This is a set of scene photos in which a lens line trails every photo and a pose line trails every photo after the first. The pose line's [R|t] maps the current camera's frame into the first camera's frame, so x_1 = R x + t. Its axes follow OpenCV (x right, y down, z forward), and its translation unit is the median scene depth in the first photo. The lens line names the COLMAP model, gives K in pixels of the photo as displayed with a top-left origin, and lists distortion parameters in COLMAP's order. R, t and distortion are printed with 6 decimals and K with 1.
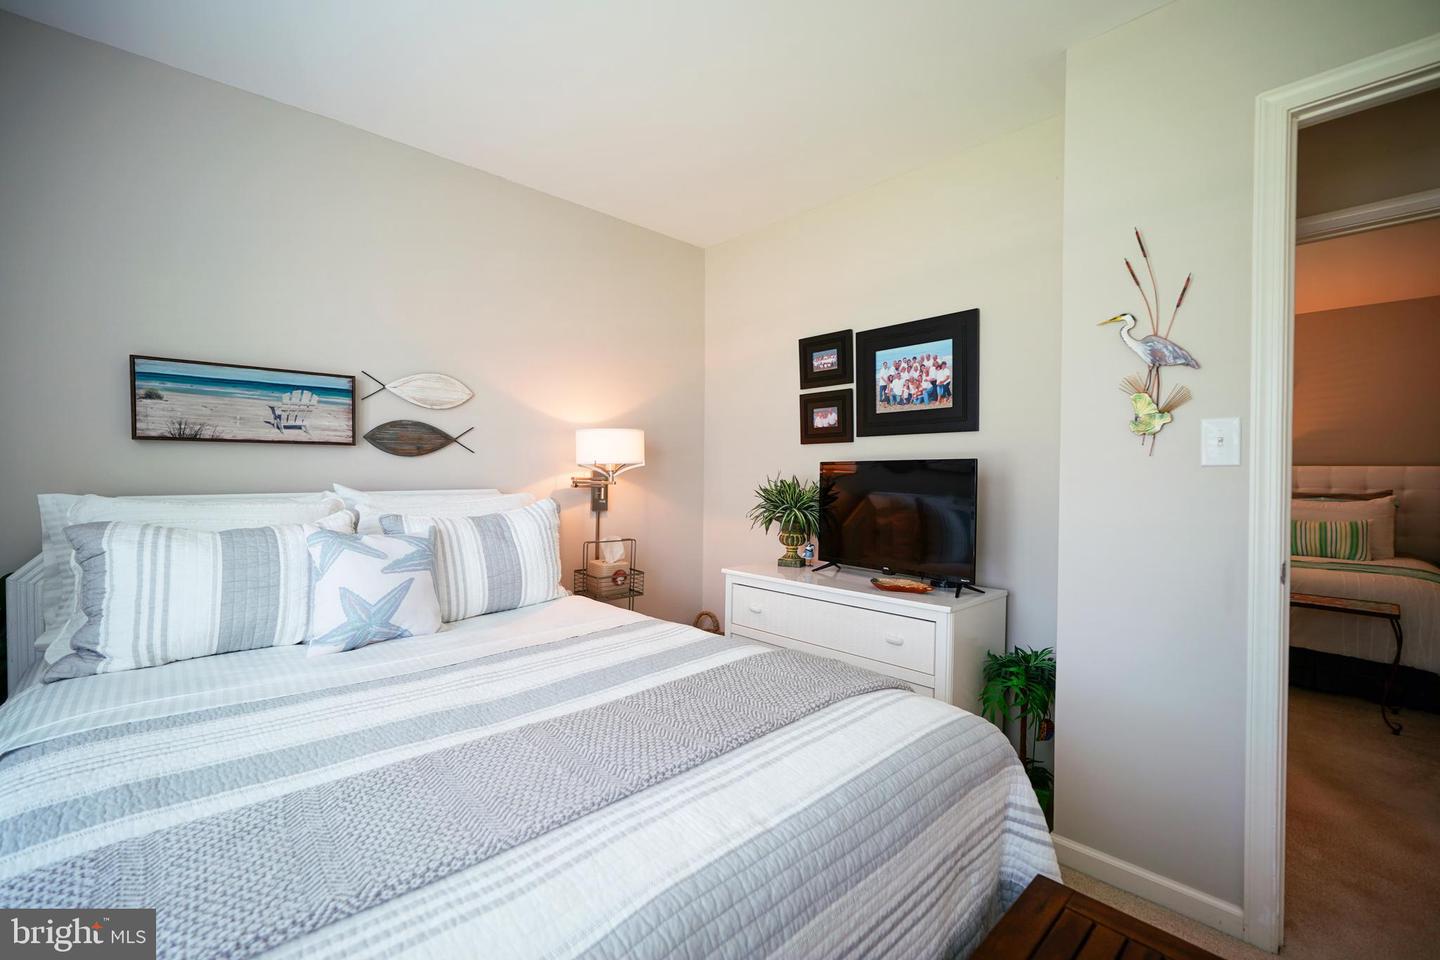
lens RADIAL K [[611.6, 0, 706.9], [0, 611.6, 477.0], [0, 0, 1]] dist [-0.008788, 0.005712]
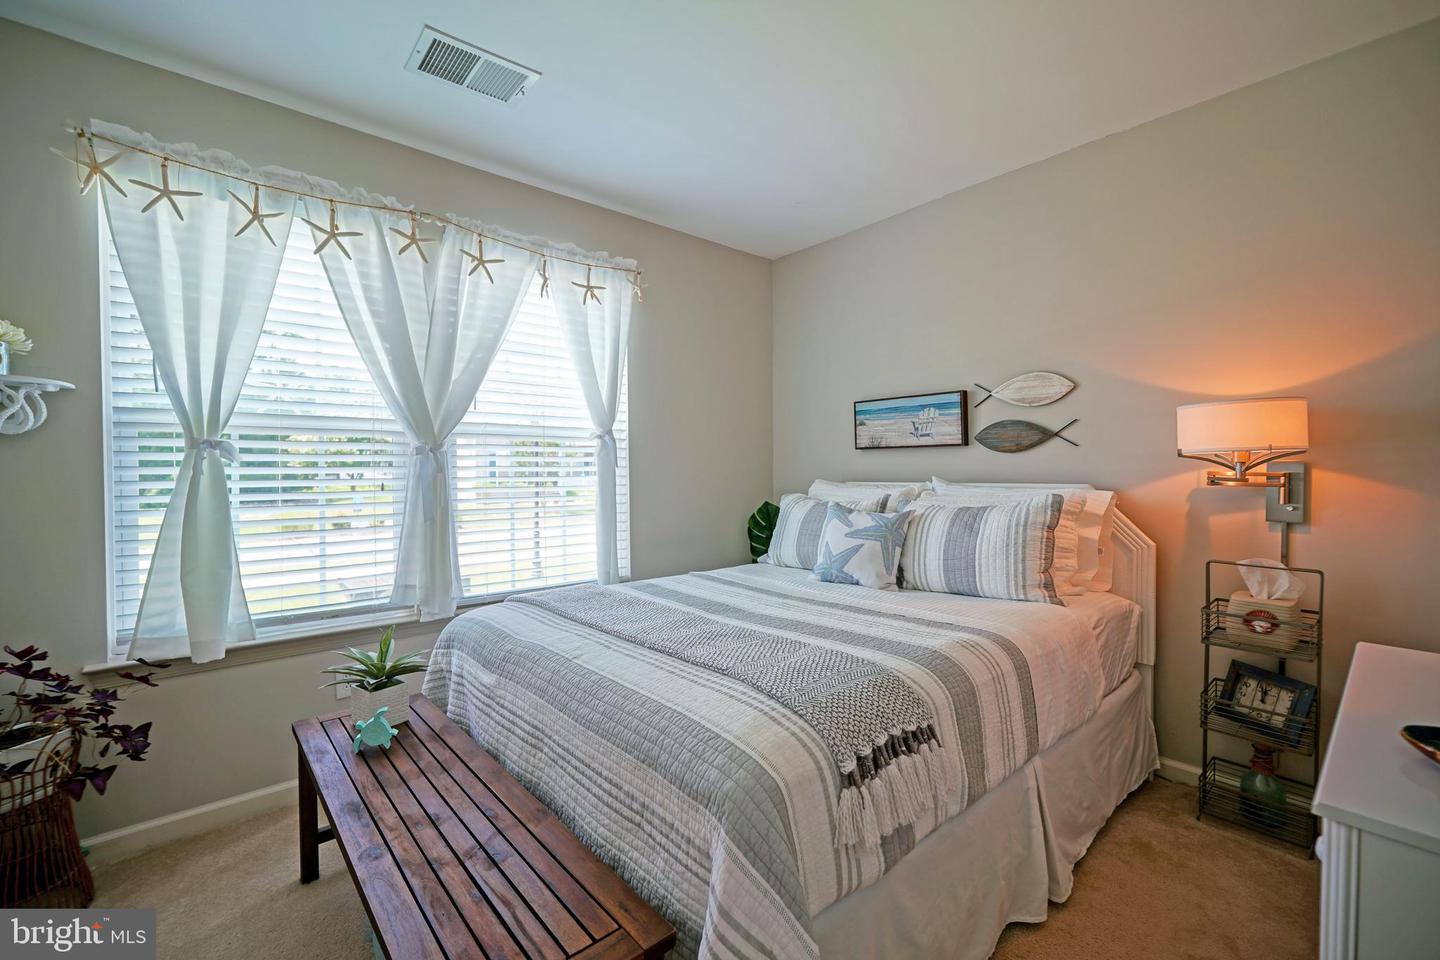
lens RADIAL K [[611.6, 0, 706.9], [0, 611.6, 477.0], [0, 0, 1]] dist [-0.008788, 0.005712]
pose [[-0.042531, 0.007991, -0.999063, 0.767370], [-0.001867, 0.999966, 0.008078, 0.003025], [0.999093, 0.002208, -0.042515, 0.594227]]
